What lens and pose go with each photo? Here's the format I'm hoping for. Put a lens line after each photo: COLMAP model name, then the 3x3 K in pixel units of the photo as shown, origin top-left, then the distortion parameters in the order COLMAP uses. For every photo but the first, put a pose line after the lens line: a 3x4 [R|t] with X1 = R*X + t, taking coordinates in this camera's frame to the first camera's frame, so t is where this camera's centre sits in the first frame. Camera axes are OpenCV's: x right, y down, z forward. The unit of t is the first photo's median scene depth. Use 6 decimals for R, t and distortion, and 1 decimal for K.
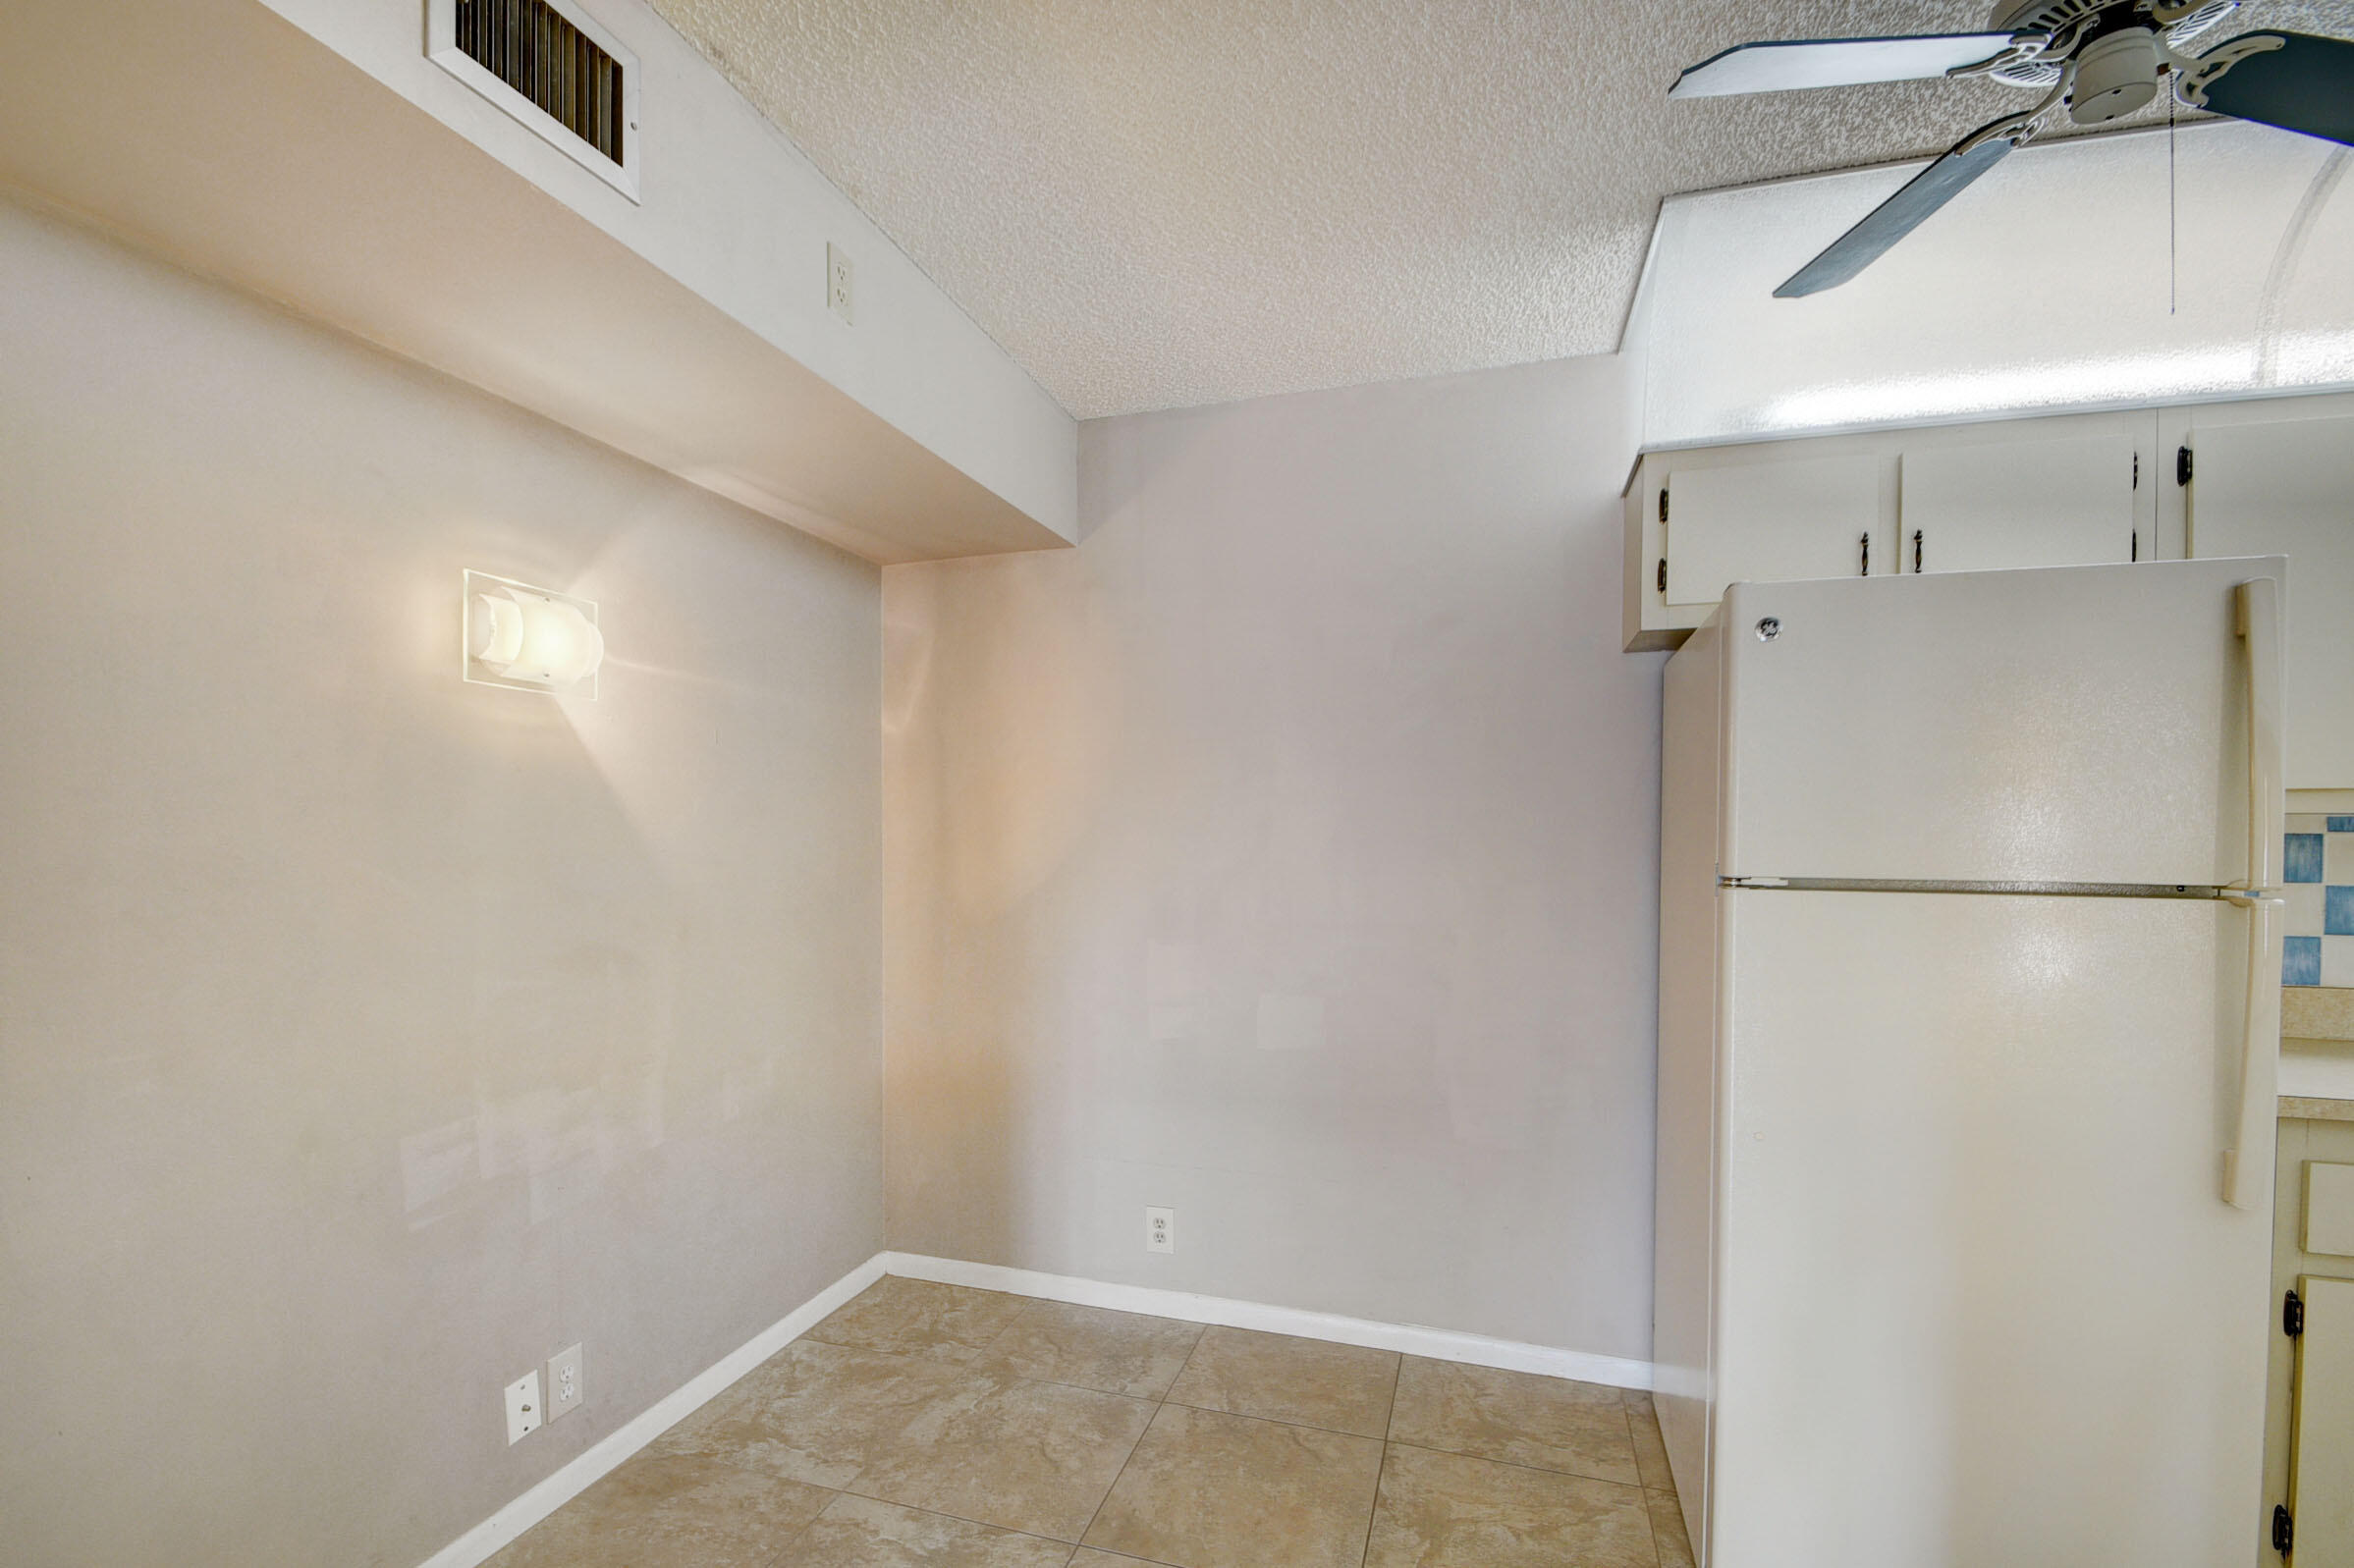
lens RADIAL K [[1039.5, 0, 1172.4], [0, 1039.5, 851.3], [0, 0, 1]] dist [0.004740, -0.011351]
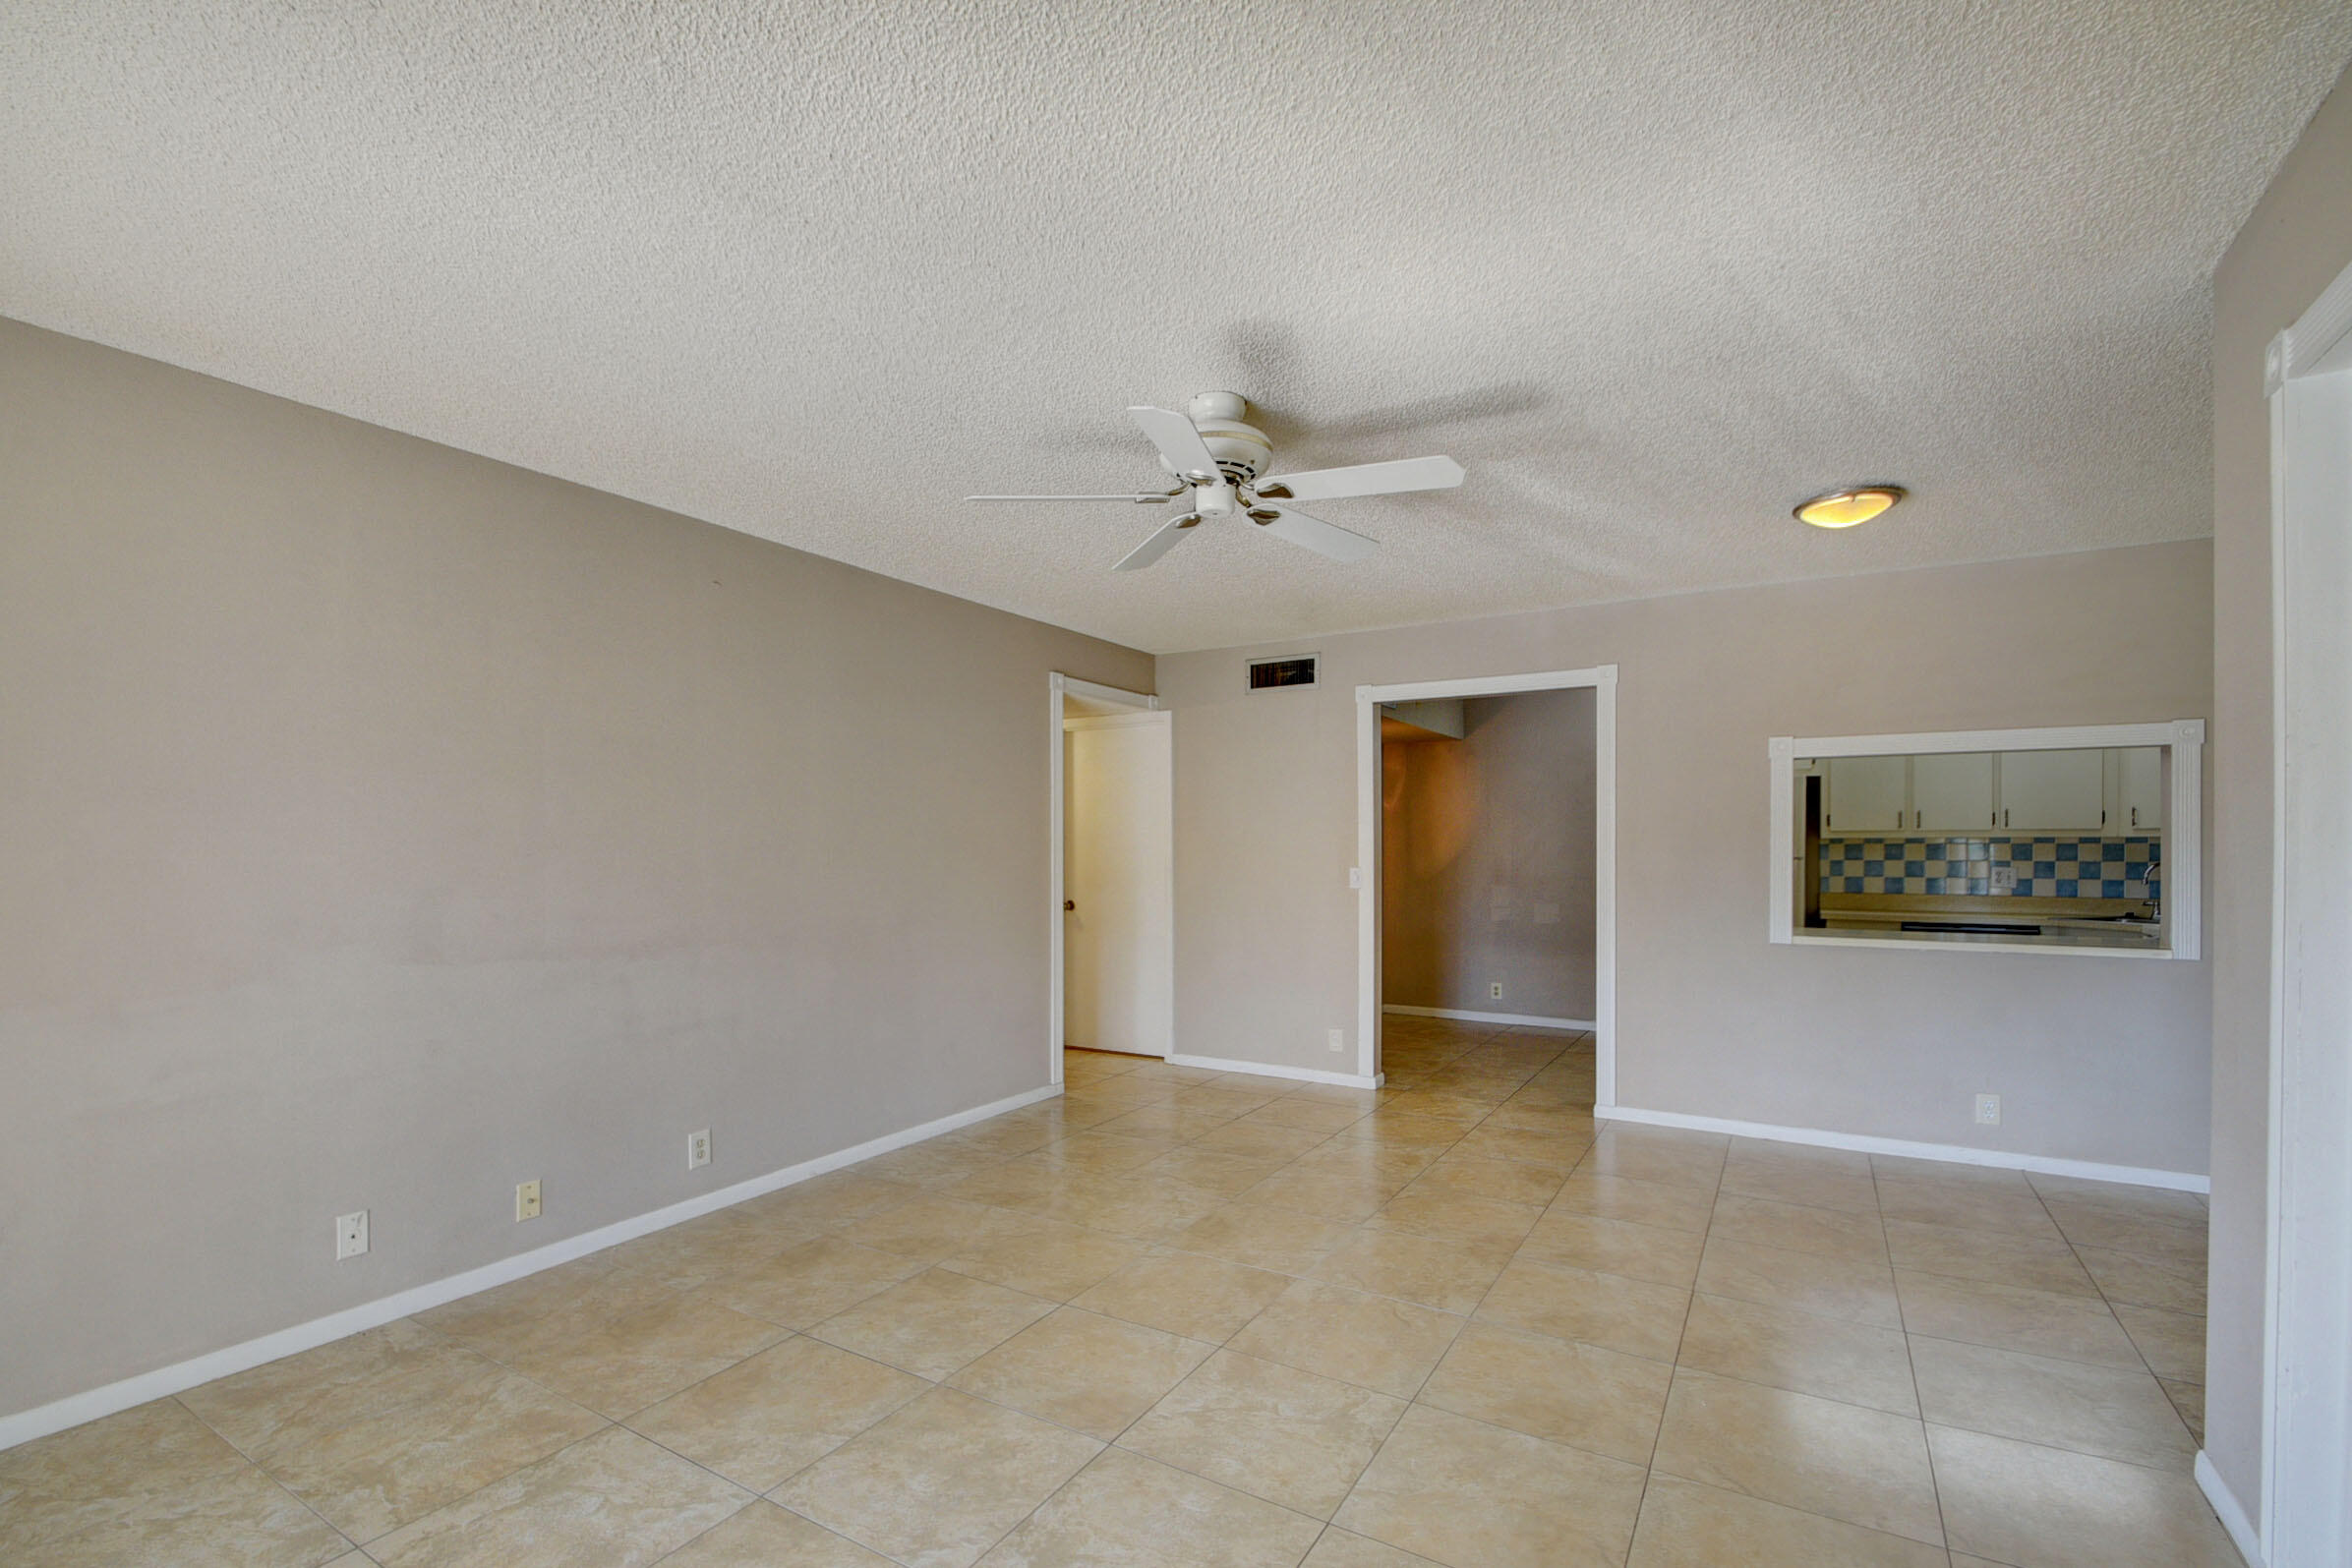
lens RADIAL K [[1038.6, 0, 1163.8], [0, 1038.6, 869.9], [0, 0, 1]] dist [0.004740, -0.011351]
pose [[0.970255, 0.003050, -0.242065, -0.274442], [-0.001523, 0.999978, 0.006495, 0.044122], [0.242079, -0.005933, 0.970238, -2.547375]]
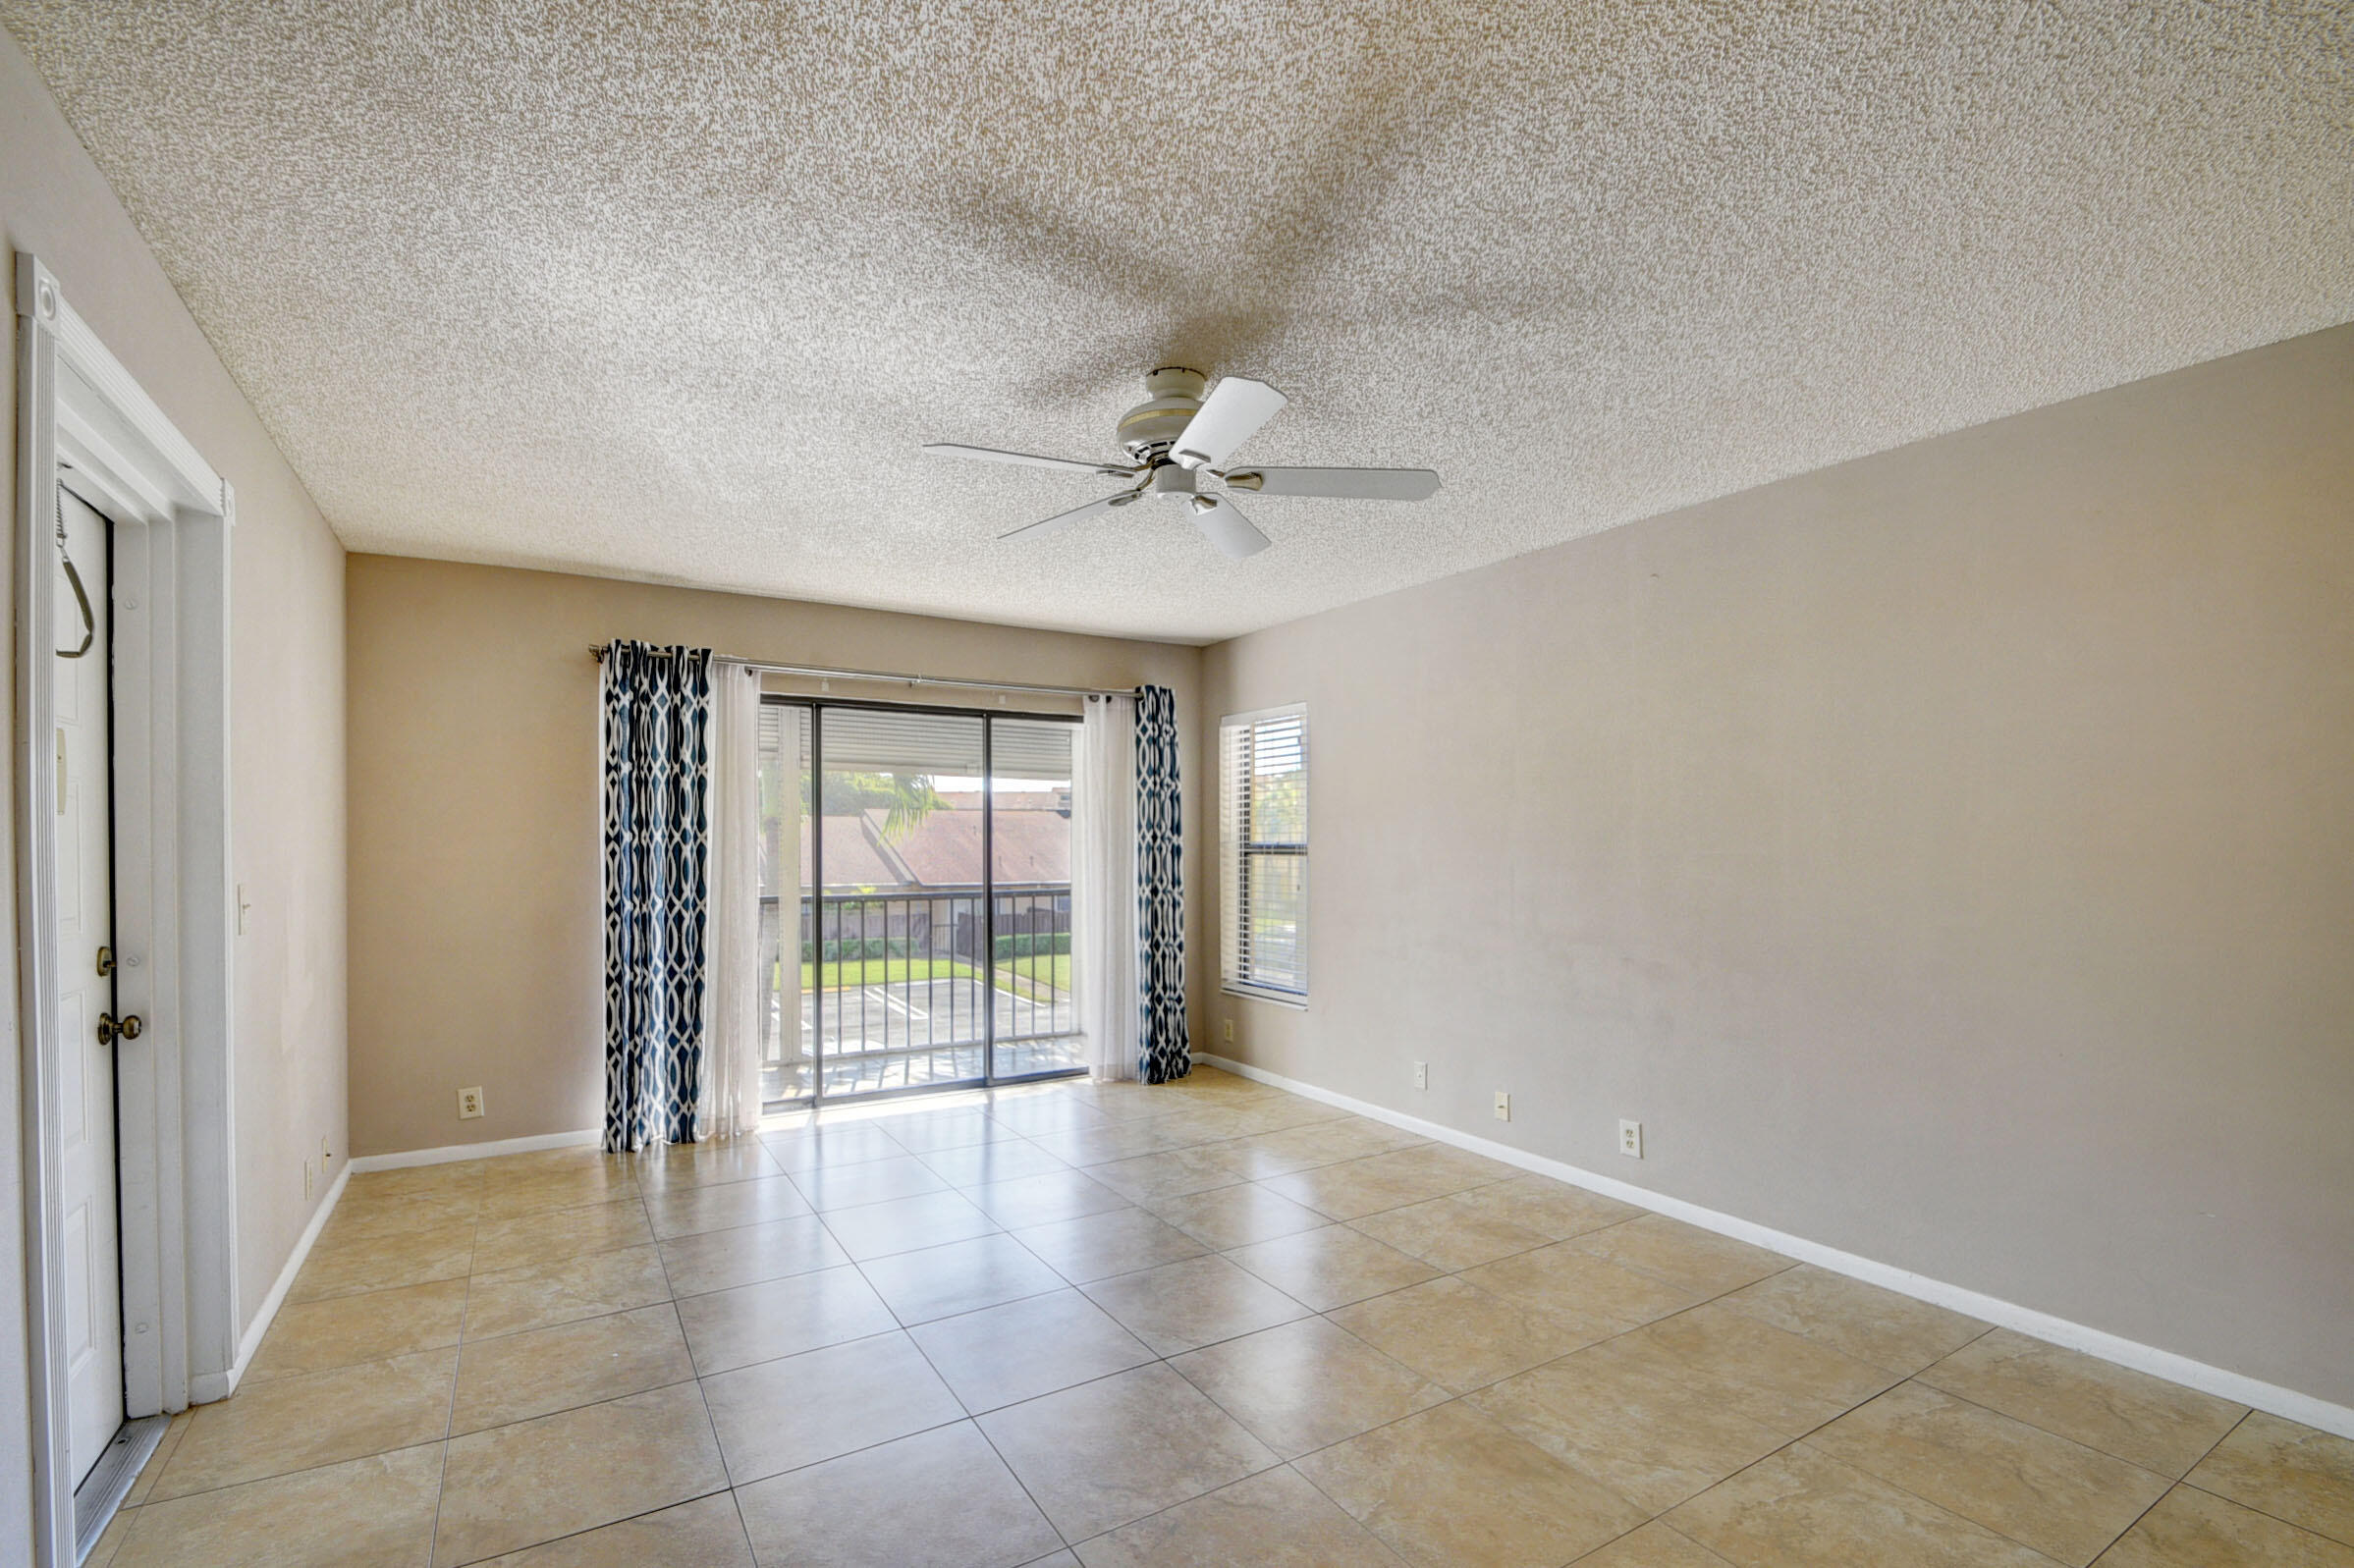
lens RADIAL K [[1039.5, 0, 1163.1], [0, 1039.5, 848.2], [0, 0, 1]] dist [0.004740, -0.011351]
pose [[-0.661476, 0.004746, -0.749951, 0.426741], [-0.014801, 0.999703, 0.019382, 0.005438], [0.749820, 0.023920, -0.661209, -0.435210]]
